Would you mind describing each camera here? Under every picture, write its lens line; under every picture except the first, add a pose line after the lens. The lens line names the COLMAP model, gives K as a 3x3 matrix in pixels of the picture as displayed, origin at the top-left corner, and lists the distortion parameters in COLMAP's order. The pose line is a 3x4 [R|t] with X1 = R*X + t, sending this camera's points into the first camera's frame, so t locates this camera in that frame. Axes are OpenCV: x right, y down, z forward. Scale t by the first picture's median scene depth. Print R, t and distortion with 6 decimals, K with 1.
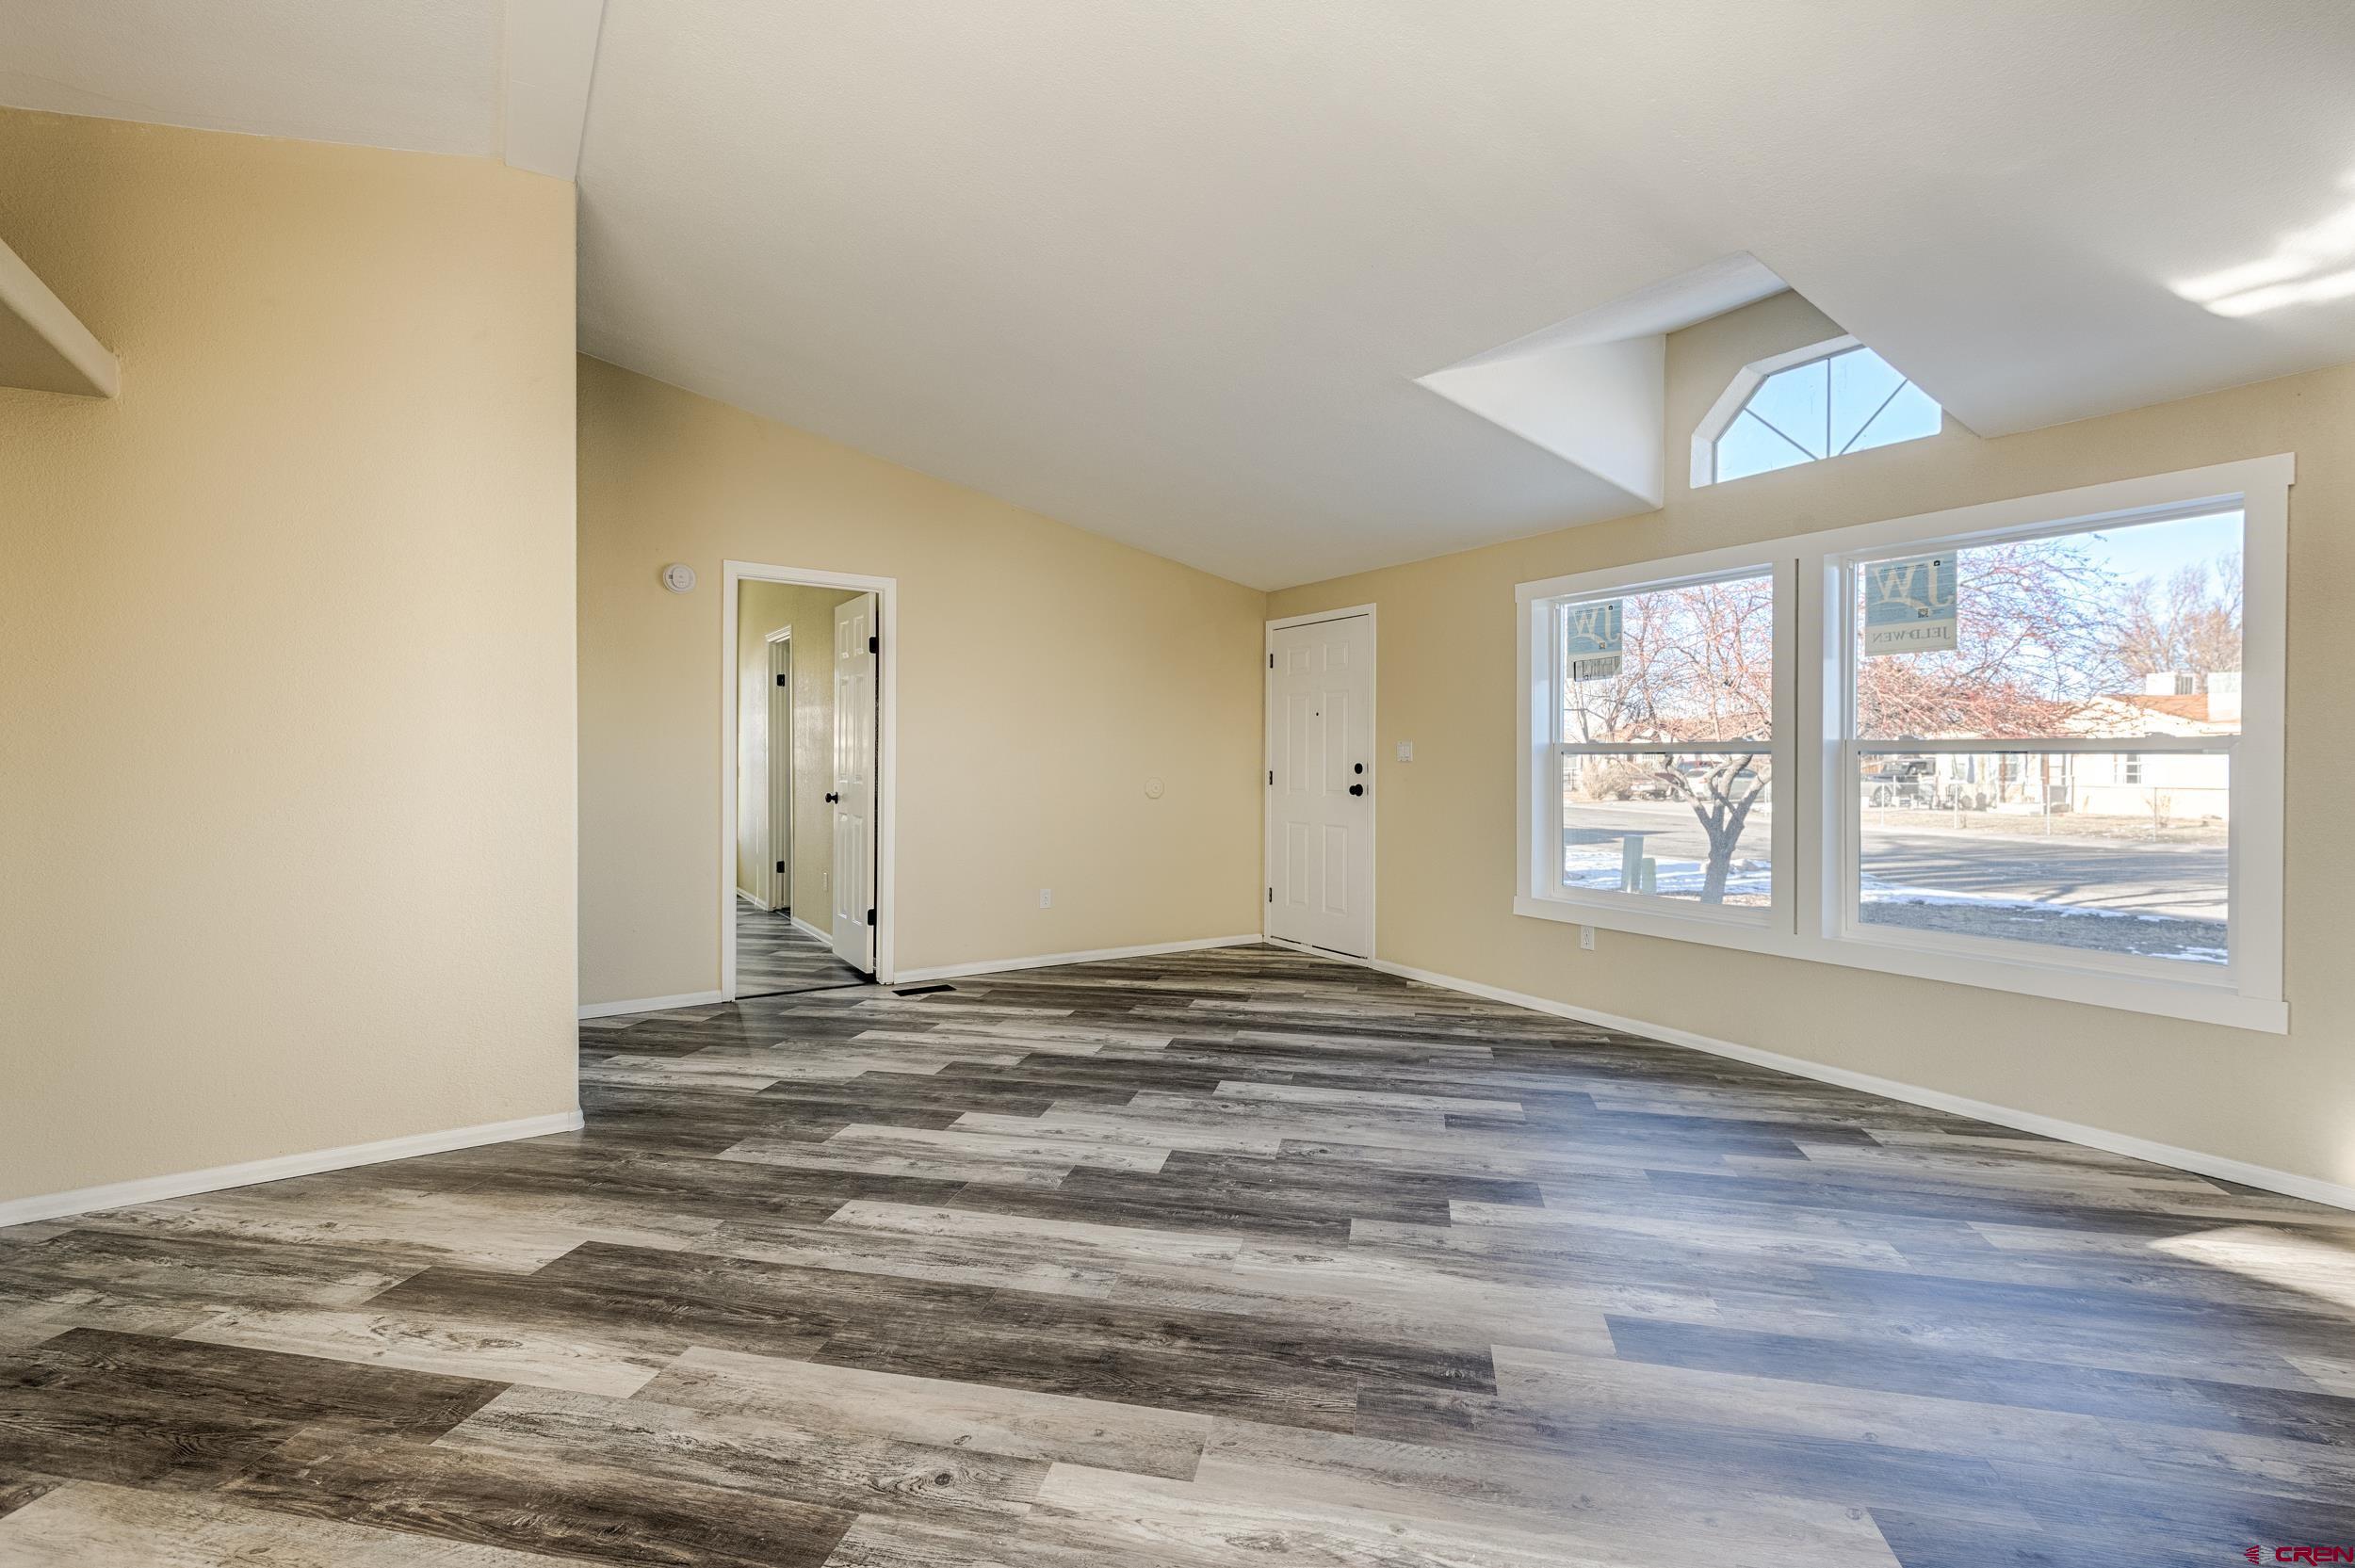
lens RADIAL K [[1067.9, 0, 1192.5], [0, 1067.9, 763.2], [0, 0, 1]] dist [0.033810, -0.016114]
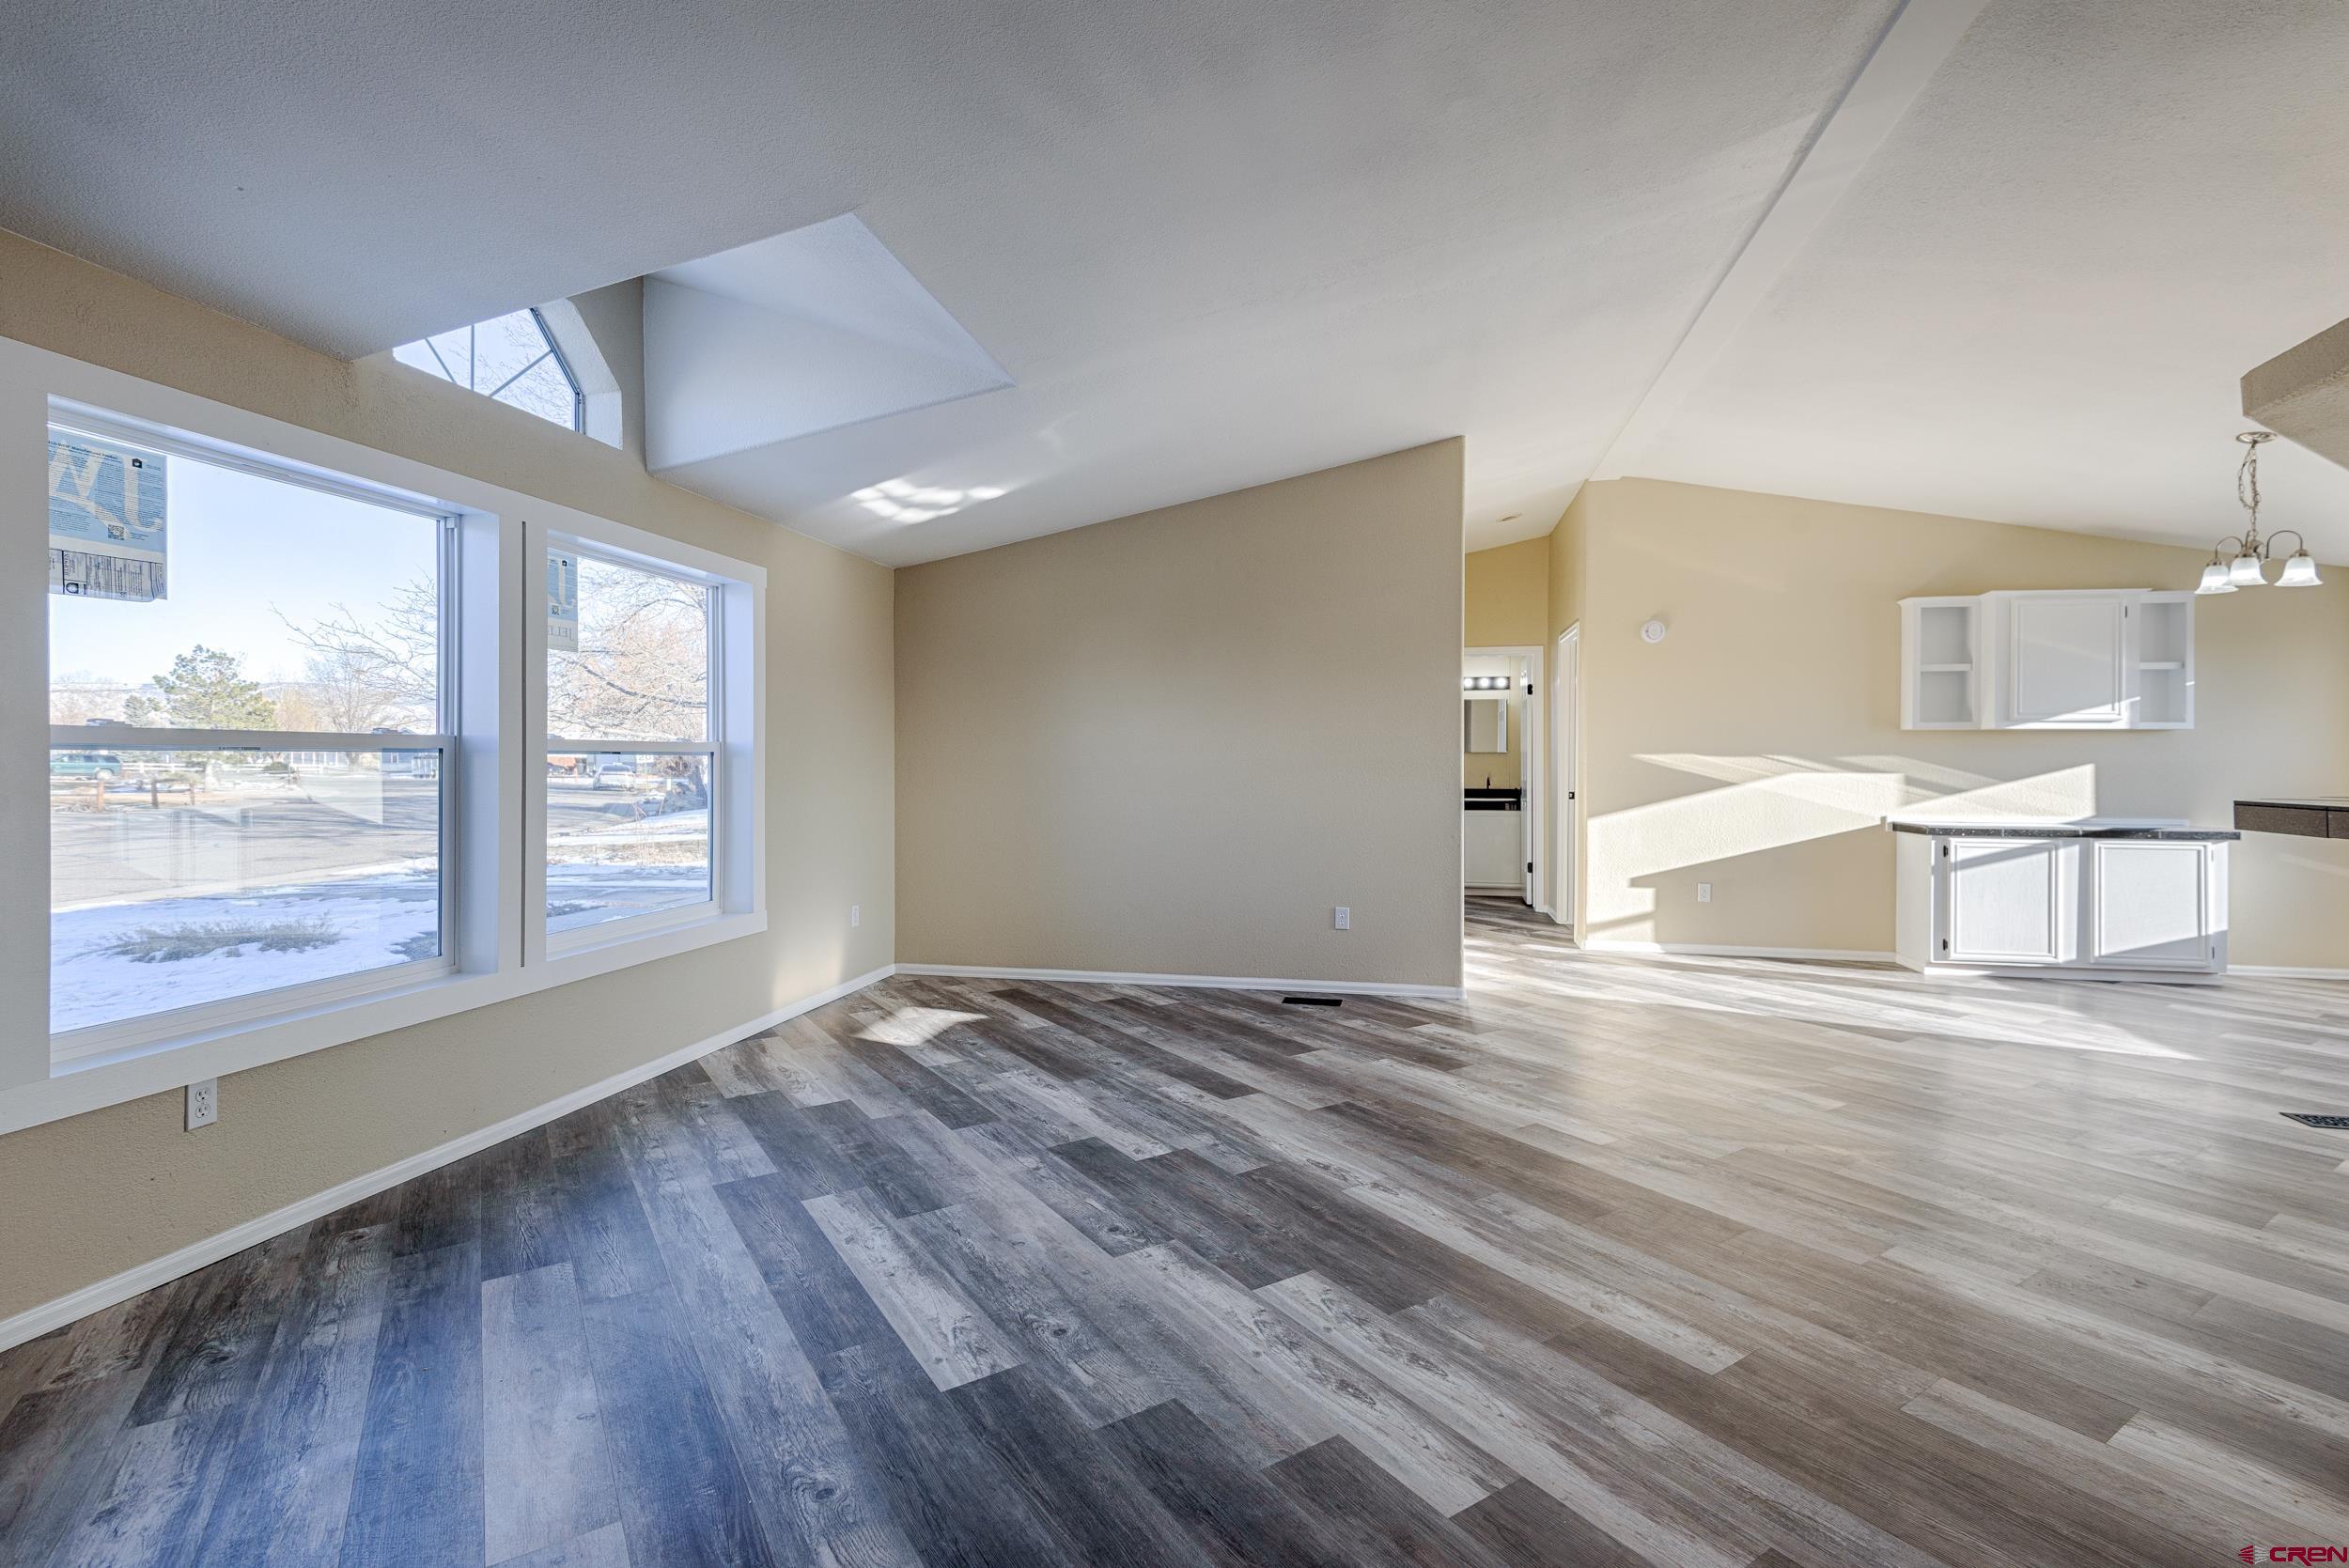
lens RADIAL K [[1060.9, 0, 1192.4], [0, 1060.9, 751.6], [0, 0, 1]] dist [0.037835, -0.017451]
pose [[-0.713337, 0.001521, 0.700820, -0.531639], [-0.000294, 0.999997, -0.002469, -0.009756], [-0.700821, -0.001967, -0.713334, 1.628036]]
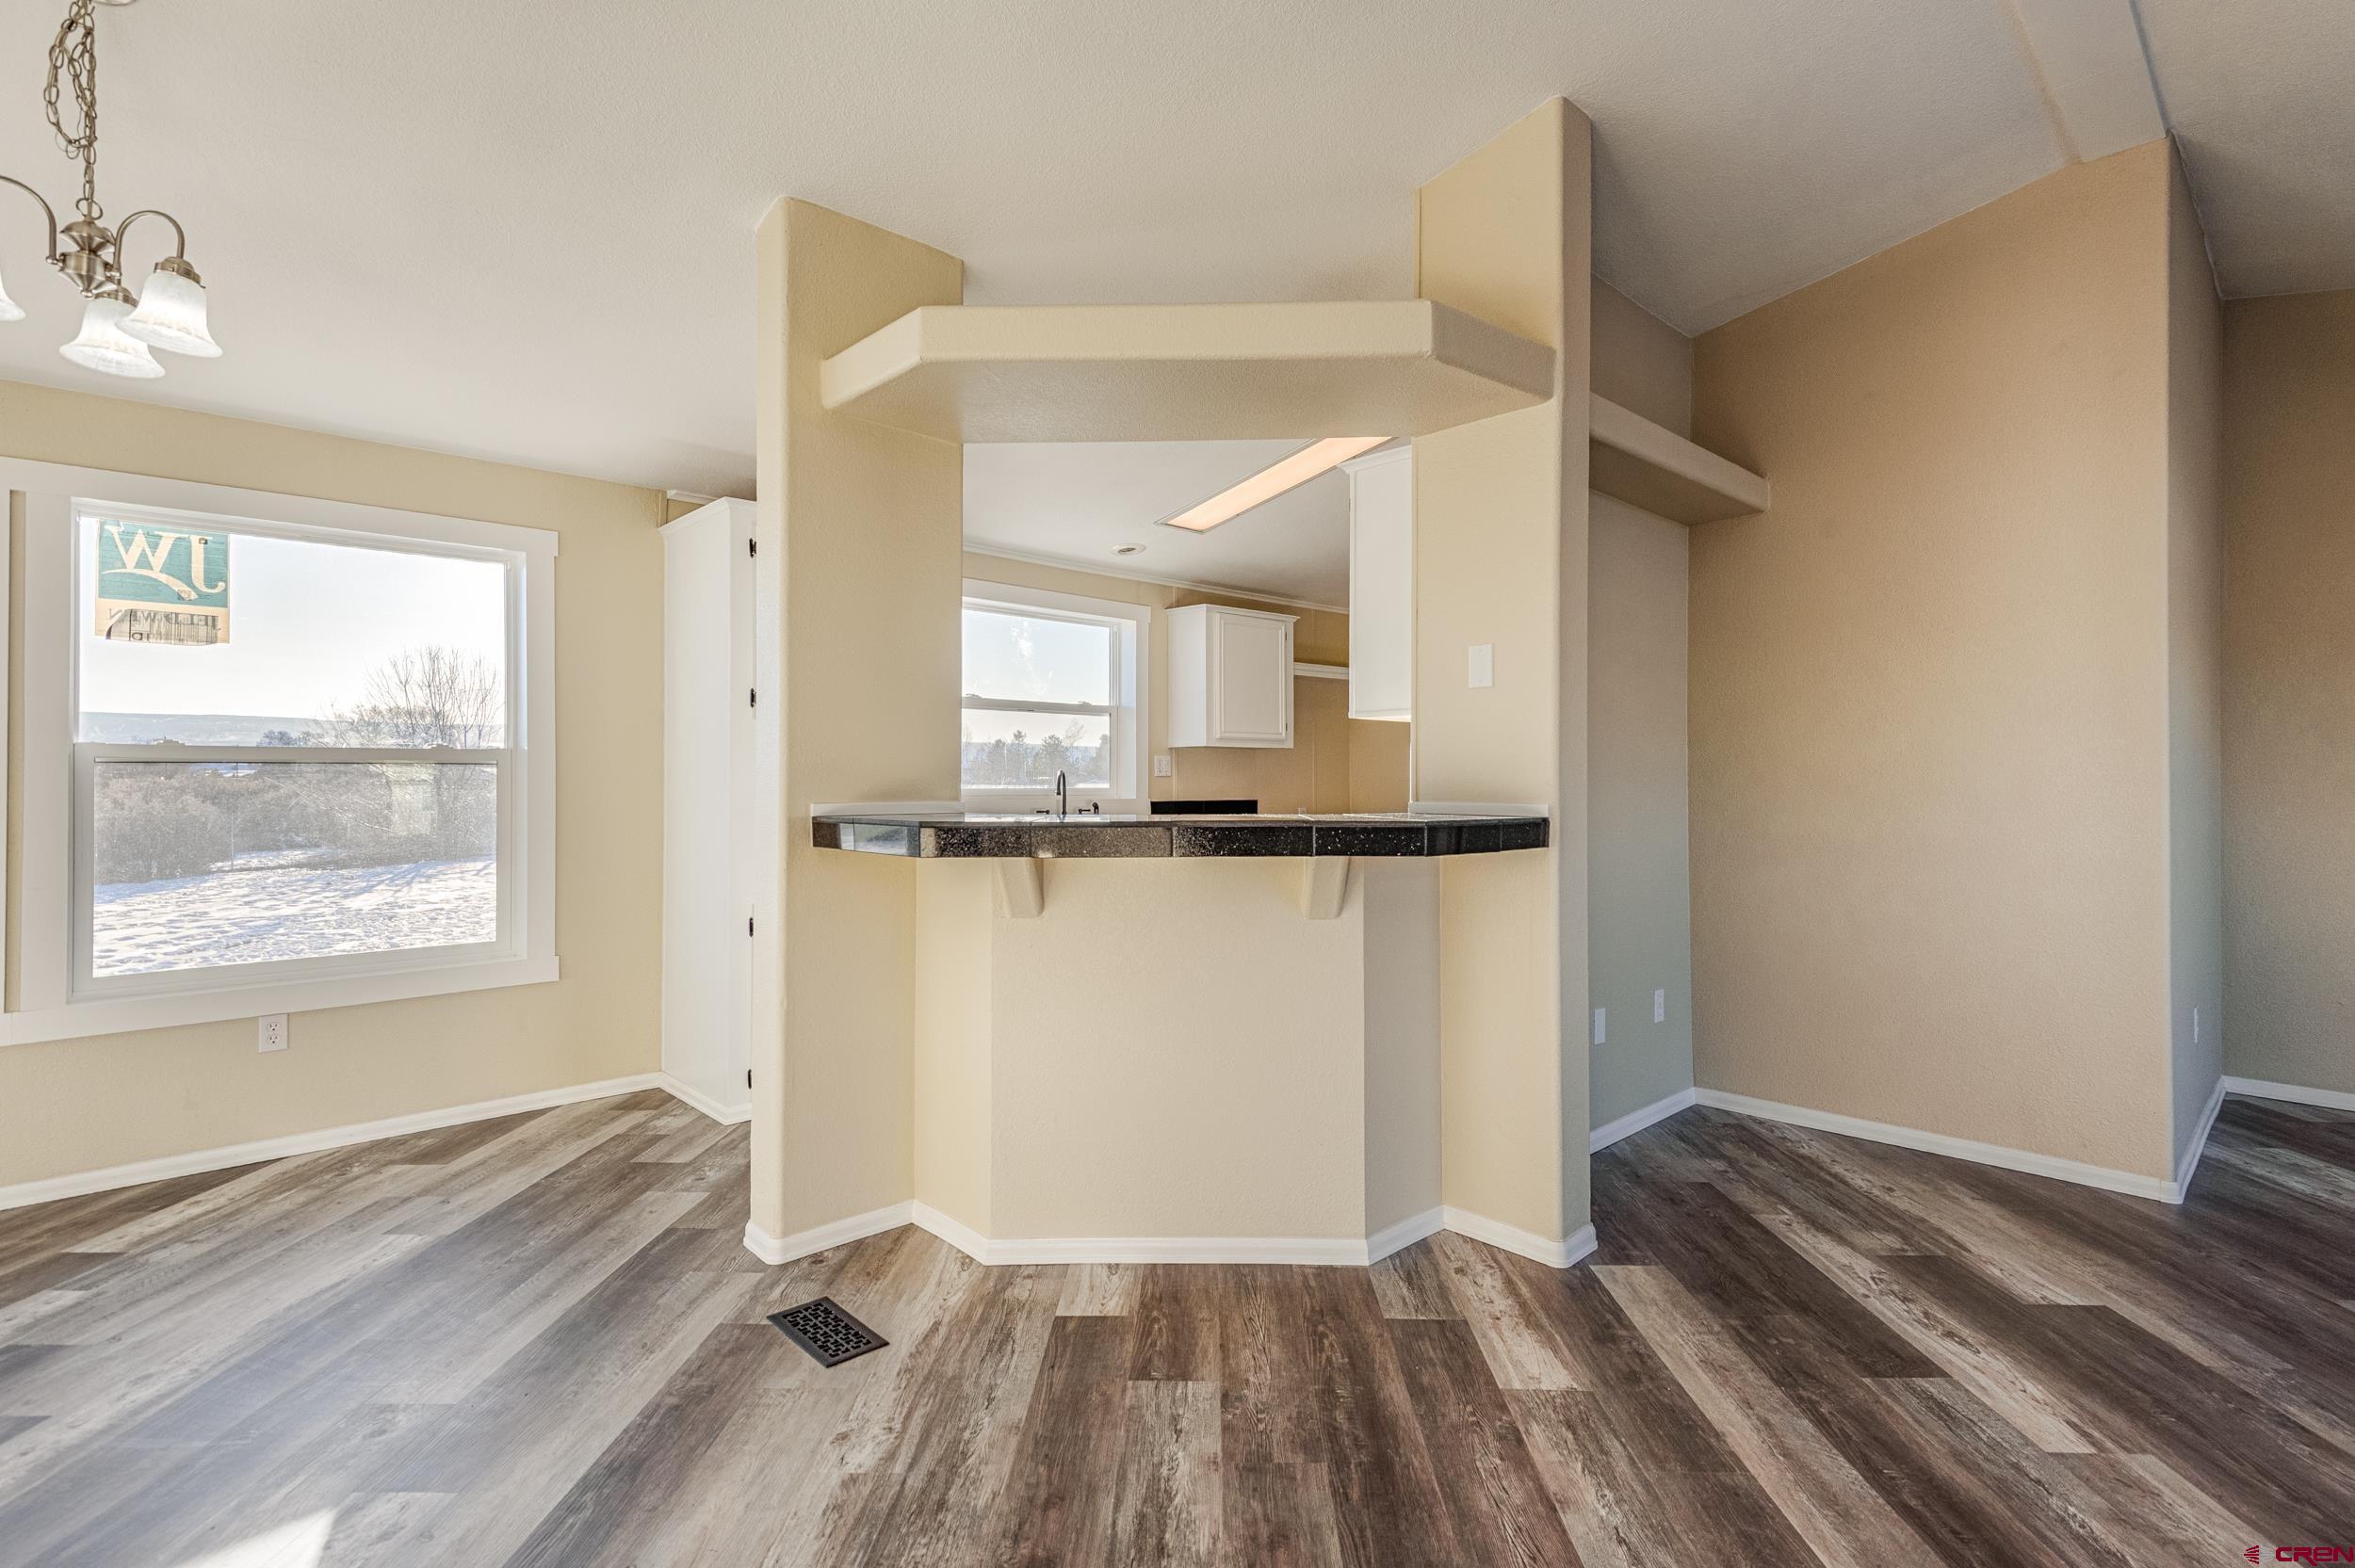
lens RADIAL K [[1091.7, 0, 1192.9], [0, 1091.7, 759.3], [0, 0, 1]] dist [0.041869, -0.018511]
pose [[0.185099, -0.022502, -0.982462, 0.202632], [-0.005805, 0.999695, -0.023990, 0.003646], [0.982703, 0.010144, 0.184912, 0.048483]]
